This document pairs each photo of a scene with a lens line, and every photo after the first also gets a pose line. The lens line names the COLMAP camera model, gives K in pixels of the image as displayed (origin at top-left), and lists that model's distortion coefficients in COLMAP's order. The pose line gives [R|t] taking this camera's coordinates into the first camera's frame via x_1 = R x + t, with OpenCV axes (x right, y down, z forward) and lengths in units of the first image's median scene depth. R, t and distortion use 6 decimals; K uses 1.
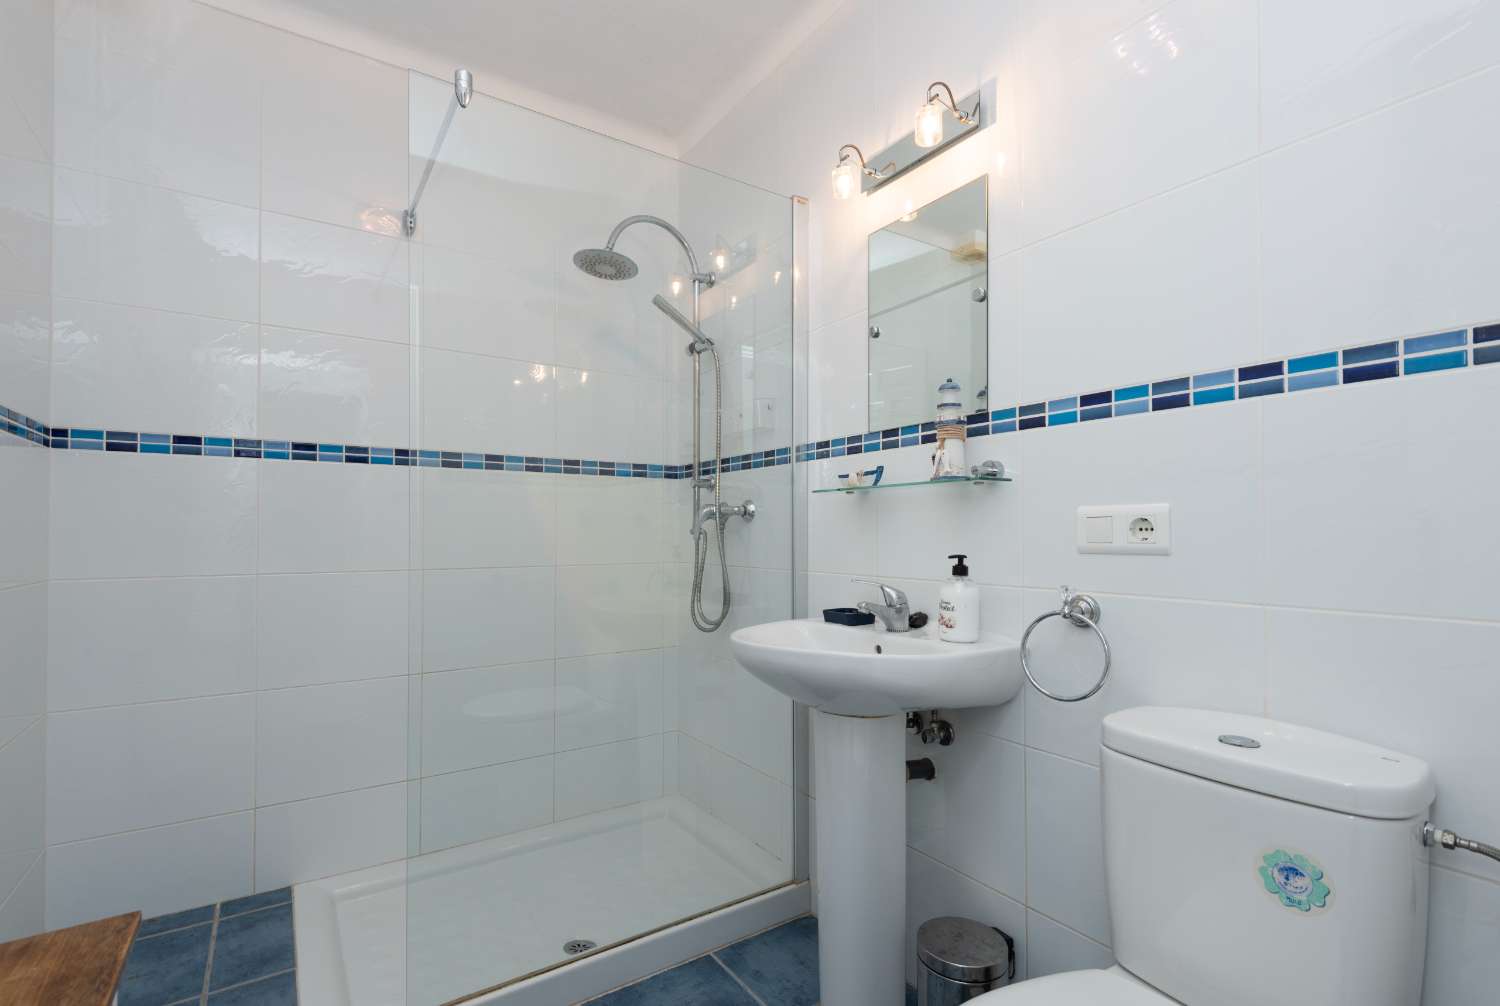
lens RADIAL K [[689.0, 0, 743.5], [0, 689.0, 508.2], [0, 0, 1]] dist [0.020988, -0.000444]
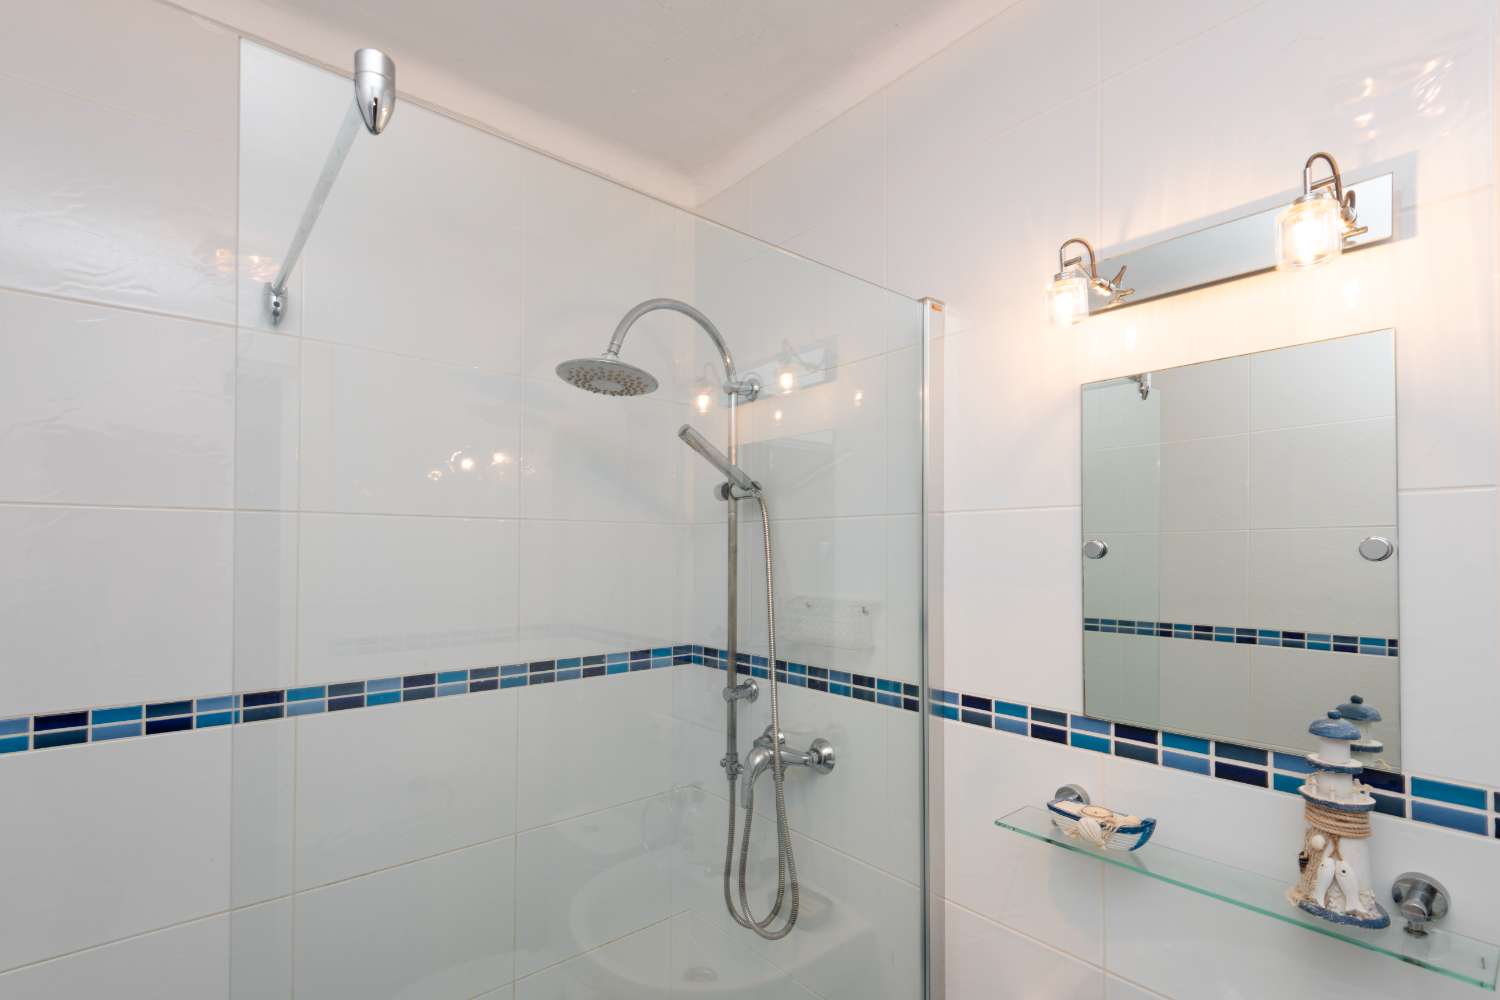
lens RADIAL K [[686.4, 0, 751.9], [0, 686.4, 524.2], [0, 0, 1]] dist [0.002428, -0.000129]
pose [[0.992588, 0.010931, 0.121035, -0.147109], [-0.011296, 0.999933, 0.002329, -0.227435], [-0.121002, -0.003679, 0.992645, 0.368631]]
